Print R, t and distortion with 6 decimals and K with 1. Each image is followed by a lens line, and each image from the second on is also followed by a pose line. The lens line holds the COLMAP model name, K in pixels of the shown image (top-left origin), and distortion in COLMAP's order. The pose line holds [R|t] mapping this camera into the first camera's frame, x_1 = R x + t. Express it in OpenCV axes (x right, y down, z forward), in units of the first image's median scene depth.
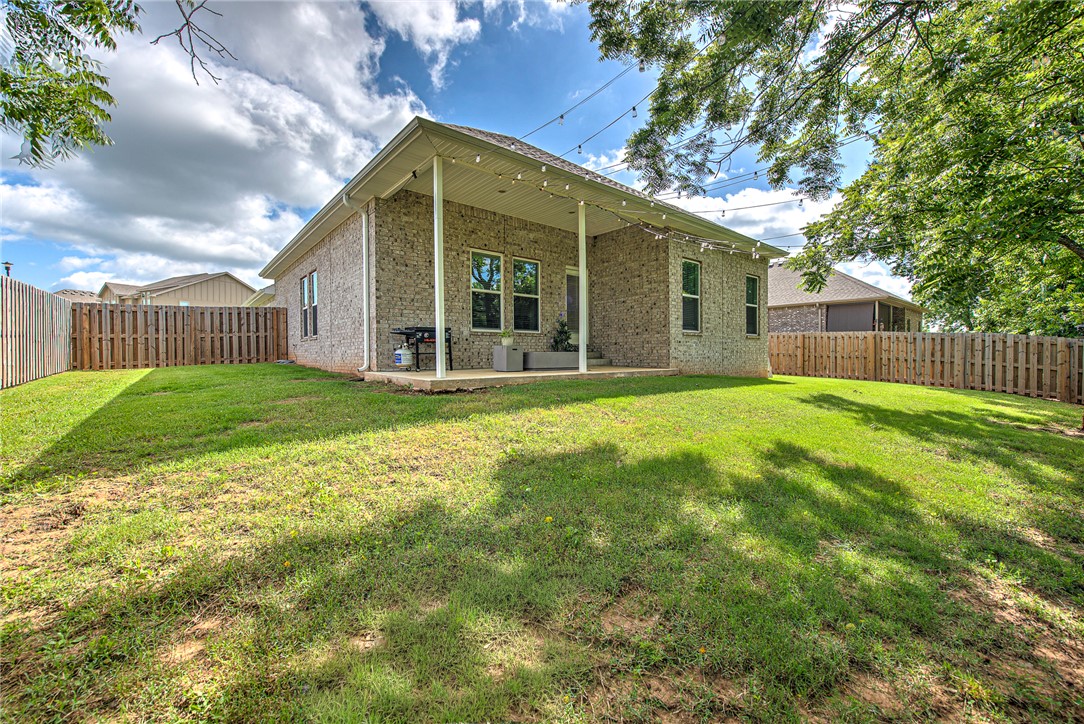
lens RADIAL K [[431.5, 0, 543.0], [0, 431.5, 357.2], [0, 0, 1]] dist [0.001075, -0.000714]
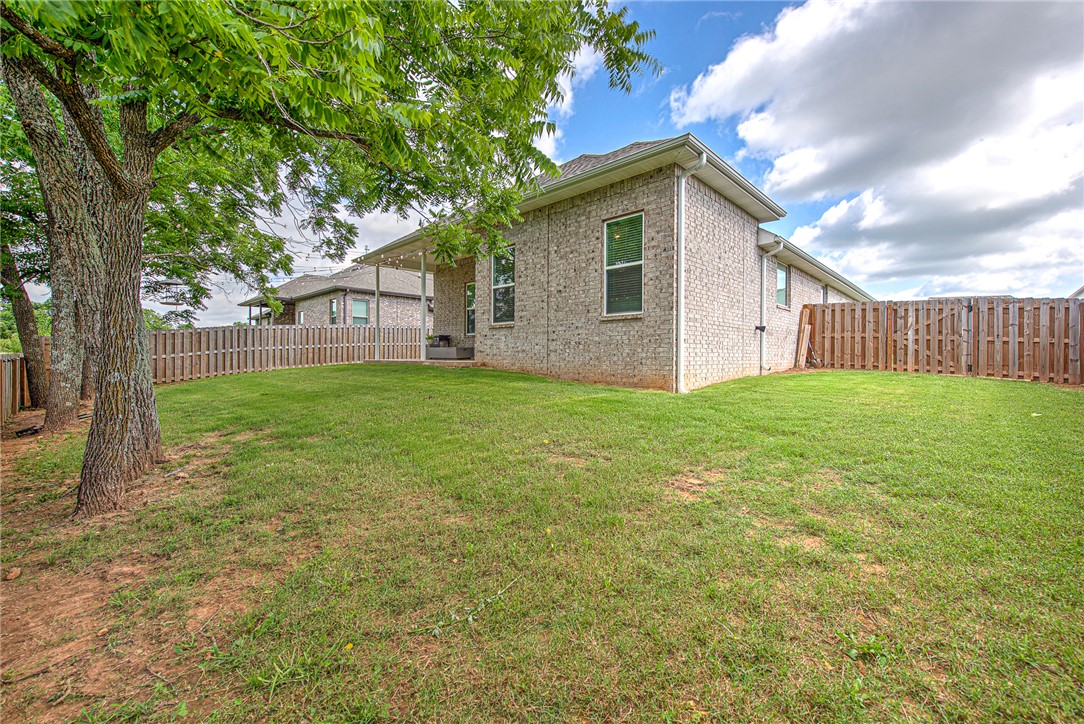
lens RADIAL K [[431.5, 0, 541.7], [0, 431.5, 359.7], [0, 0, 1]] dist [0.001075, -0.000714]
pose [[0.094691, 0.005406, -0.995492, 1.389978], [-0.017925, 0.999832, 0.003724, 0.015398], [0.995345, 0.017491, 0.094772, 1.074591]]
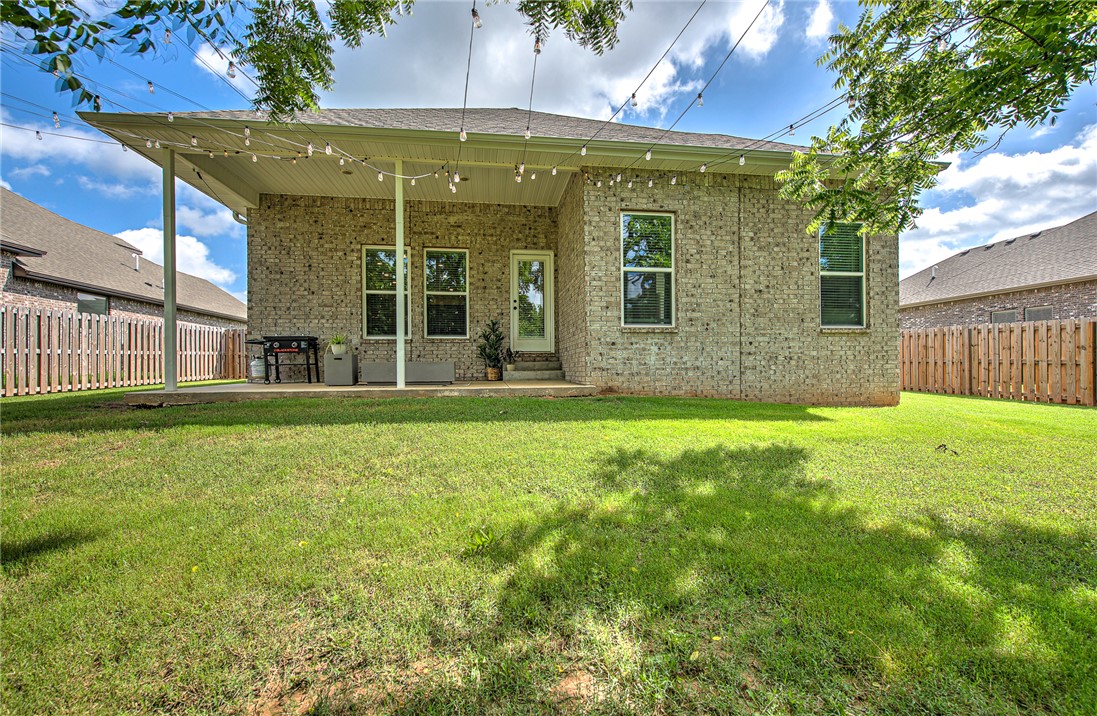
lens RADIAL K [[445.4, 0, 545.8], [0, 445.4, 363.0], [0, 0, 1]] dist [0.002655, 0.000080]
pose [[0.844050, -0.009371, -0.536183, 0.605207], [0.001327, 0.999881, -0.015386, 0.002866], [0.536263, 0.012275, 0.843962, 0.411557]]
